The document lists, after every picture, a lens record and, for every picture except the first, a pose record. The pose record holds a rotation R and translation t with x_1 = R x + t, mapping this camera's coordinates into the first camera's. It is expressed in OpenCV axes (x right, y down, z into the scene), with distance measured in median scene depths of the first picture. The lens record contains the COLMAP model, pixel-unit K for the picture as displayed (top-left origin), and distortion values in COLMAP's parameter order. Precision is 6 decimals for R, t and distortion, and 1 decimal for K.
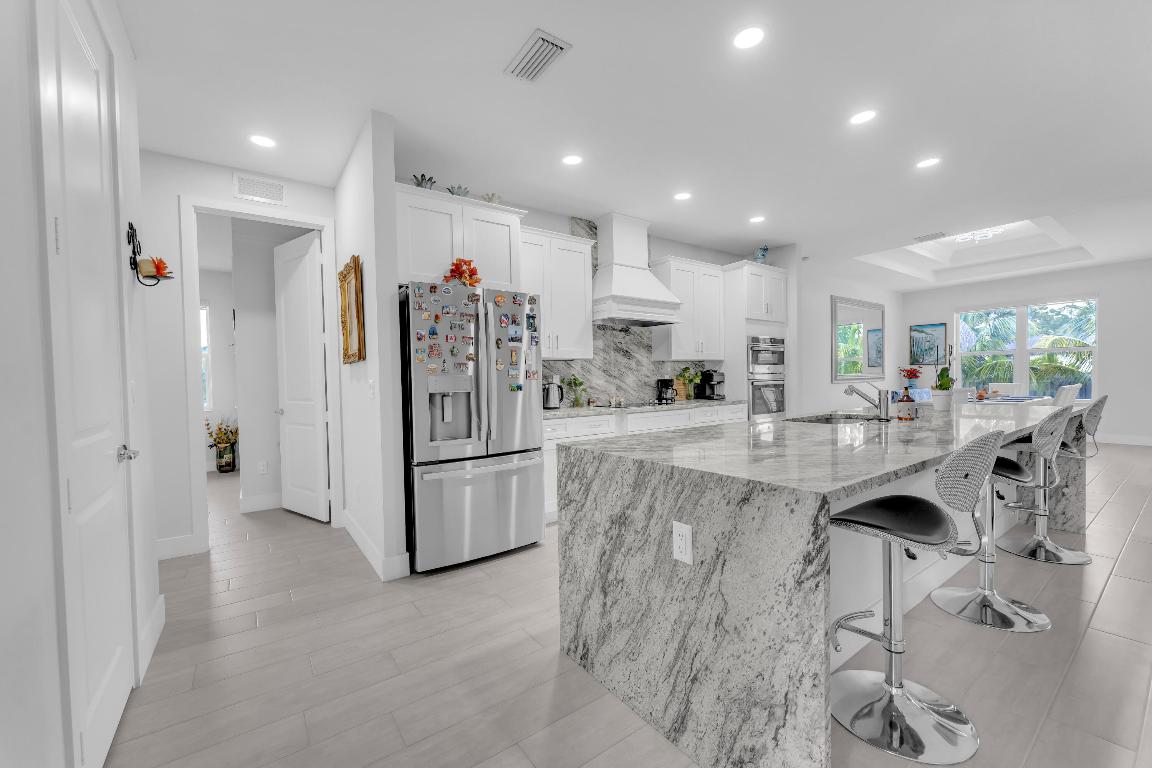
lens RADIAL K [[458.3, 0, 576.5], [0, 458.3, 388.2], [0, 0, 1]] dist [0.004155, -0.000990]
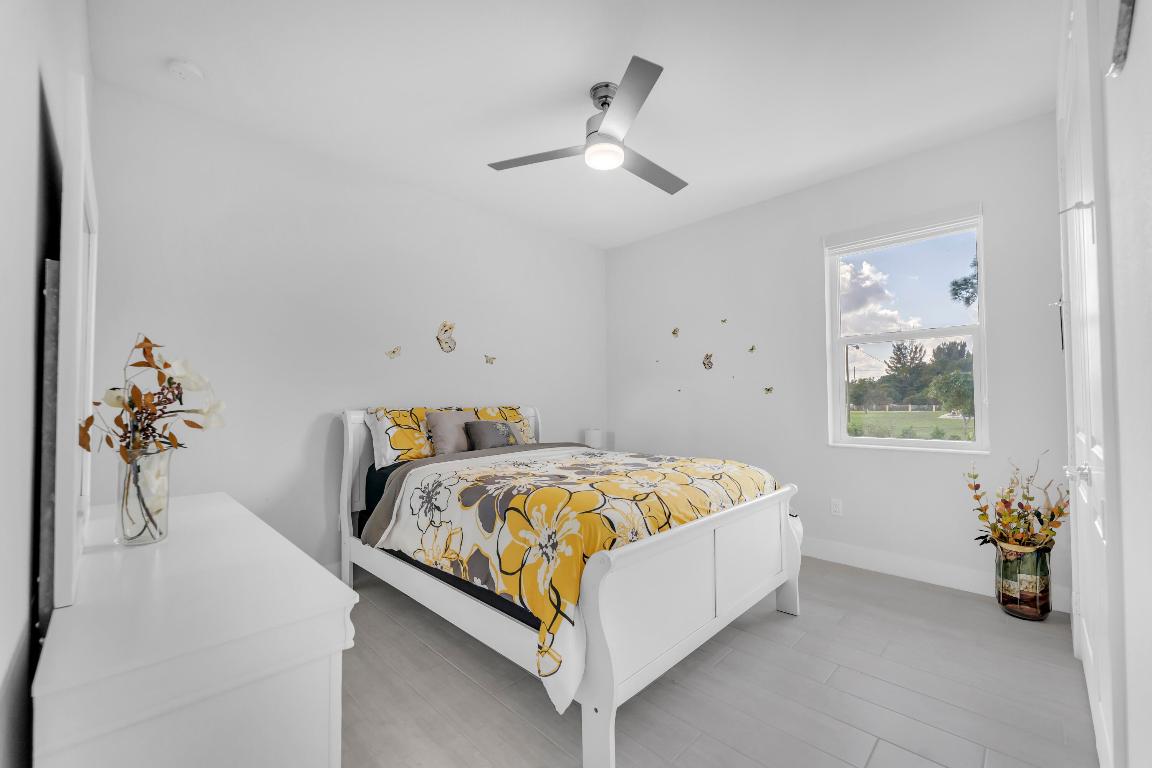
lens RADIAL K [[458.3, 0, 577.3], [0, 458.3, 385.2], [0, 0, 1]] dist [0.004155, -0.000990]
pose [[0.161385, -0.006484, -0.986870, -0.571752], [-0.024480, 0.999644, -0.010572, -0.002031], [0.986588, 0.025865, 0.161169, 0.731540]]
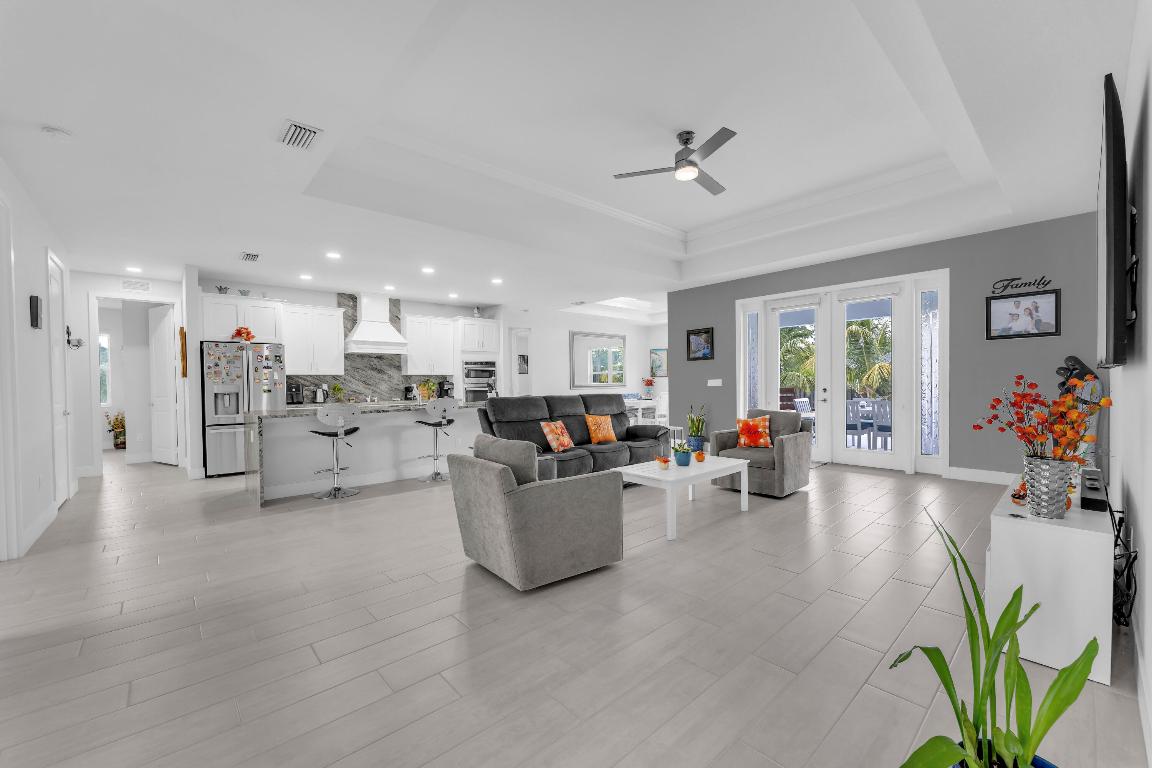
lens RADIAL K [[458.3, 0, 573.6], [0, 458.3, 389.1], [0, 0, 1]] dist [0.004155, -0.000990]
pose [[0.994561, 0.003999, 0.104079, 0.670327], [-0.002944, 0.999943, -0.010296, 0.005481], [-0.104114, 0.009934, 0.994516, -0.784722]]
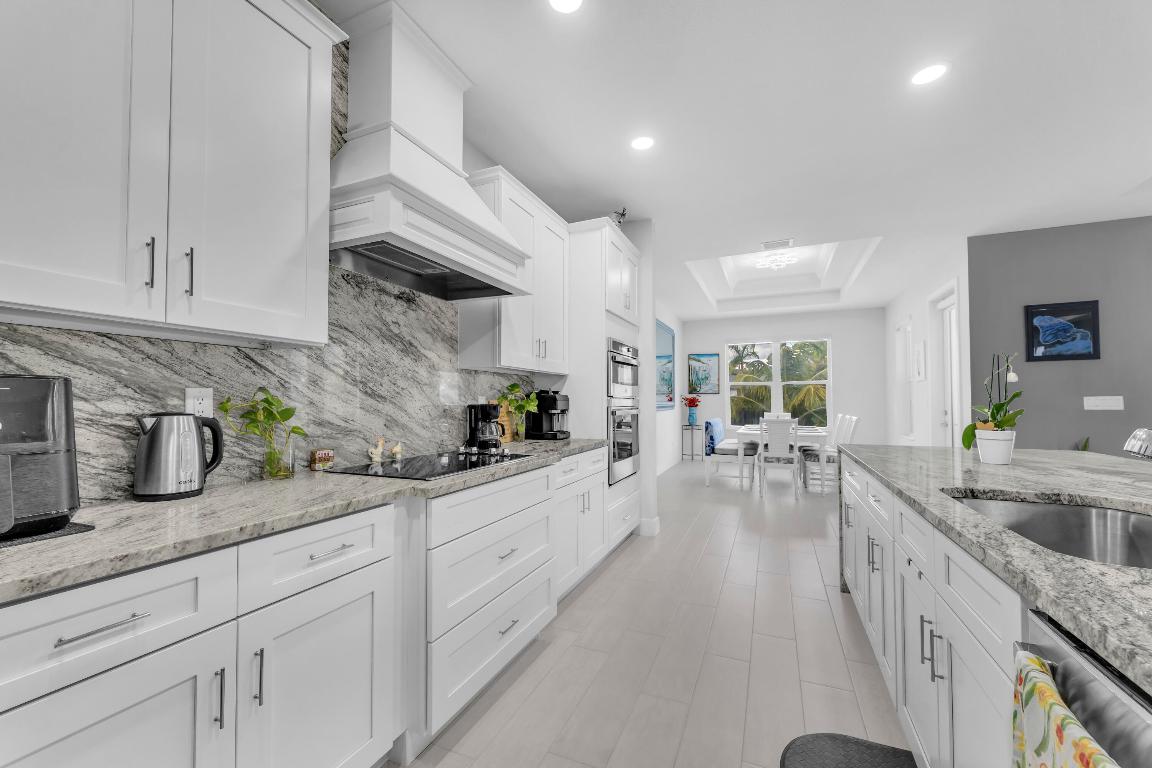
lens RADIAL K [[458.3, 0, 577.3], [0, 458.3, 388.8], [0, 0, 1]] dist [0.004155, -0.000990]
pose [[0.858547, 0.031782, 0.511749, 0.019082], [-0.003971, 0.998459, -0.055347, -0.009535], [-0.512719, 0.045486, 0.857351, 0.537431]]
